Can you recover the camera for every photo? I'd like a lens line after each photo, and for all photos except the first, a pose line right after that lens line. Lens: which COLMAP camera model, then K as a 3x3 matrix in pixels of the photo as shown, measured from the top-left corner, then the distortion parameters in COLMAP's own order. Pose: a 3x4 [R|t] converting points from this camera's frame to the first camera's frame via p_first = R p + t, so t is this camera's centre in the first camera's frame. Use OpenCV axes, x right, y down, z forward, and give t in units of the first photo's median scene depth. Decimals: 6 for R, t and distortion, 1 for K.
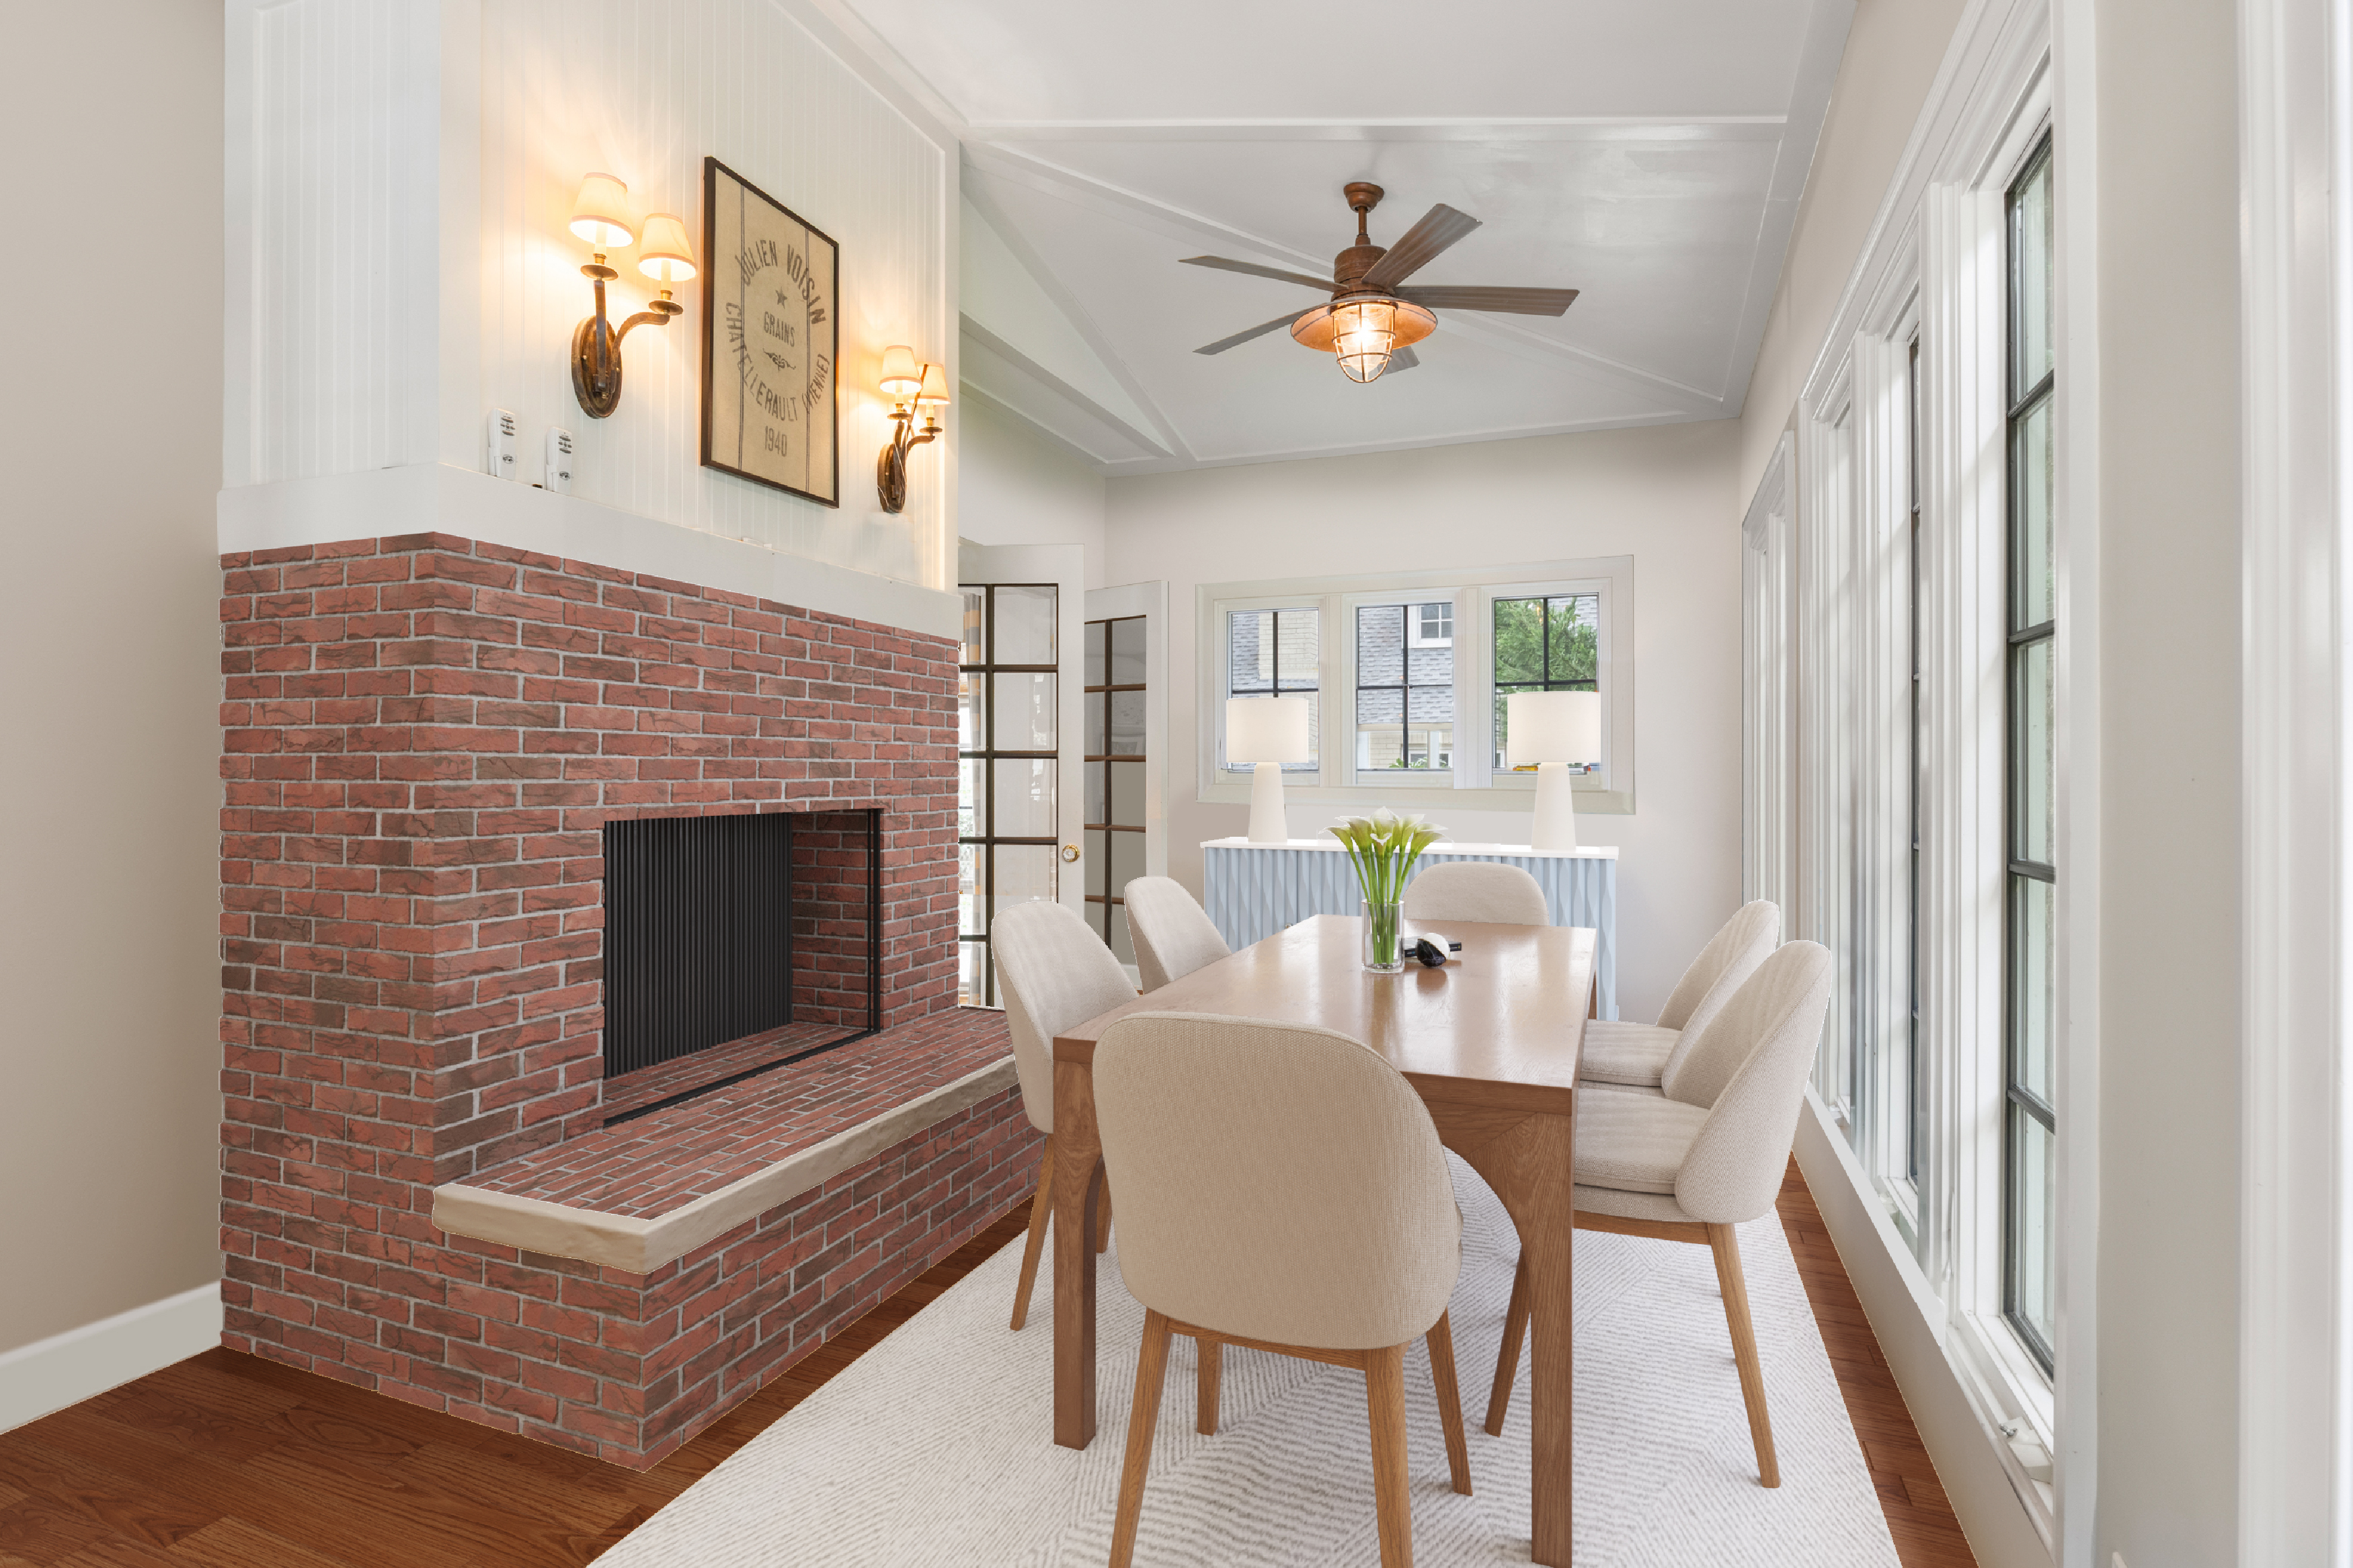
lens RADIAL K [[1180.3, 0, 1174.0], [0, 1180.3, 776.3], [0, 0, 1]] dist [-0.000639, -0.000072]
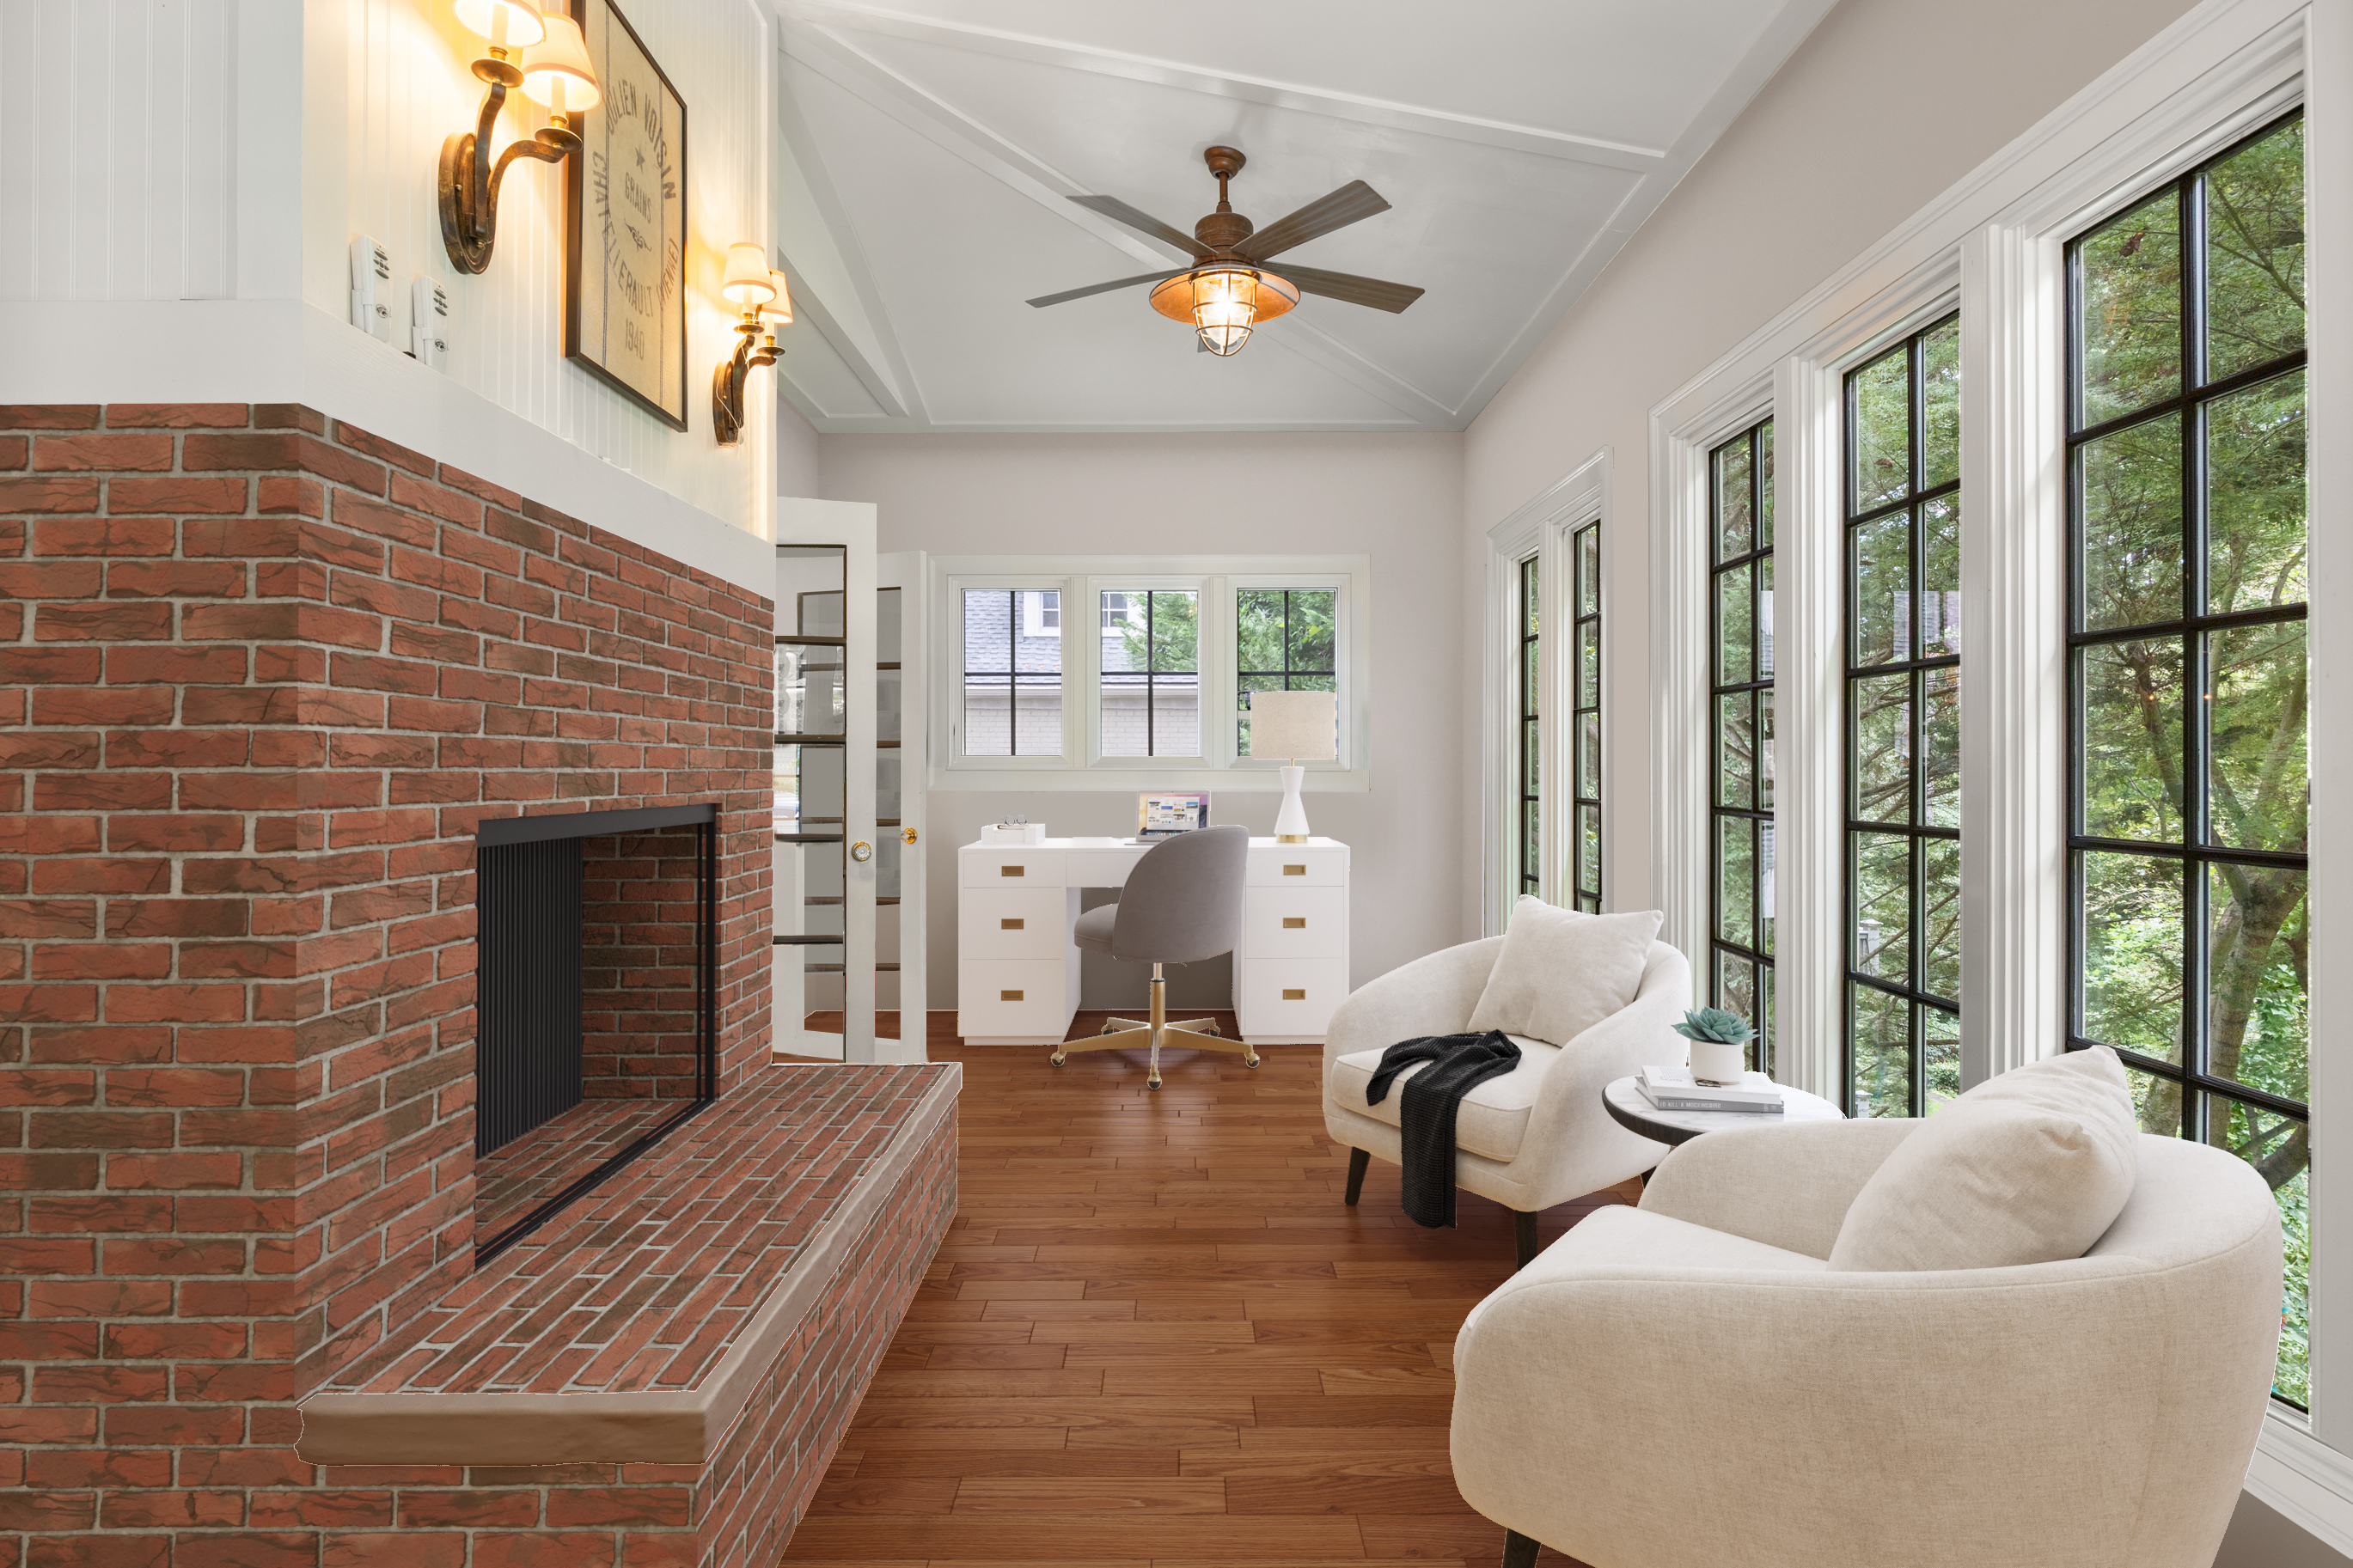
lens RADIAL K [[1252.5, 0, 1176.7], [0, 1252.5, 774.7], [0, 0, 1]] dist [0.004047, 0.002022]
pose [[0.932653, -0.013231, 0.360532, -0.393253], [0.011638, 0.999911, 0.006588, -0.014463], [-0.360587, -0.001949, 0.932724, 0.129699]]
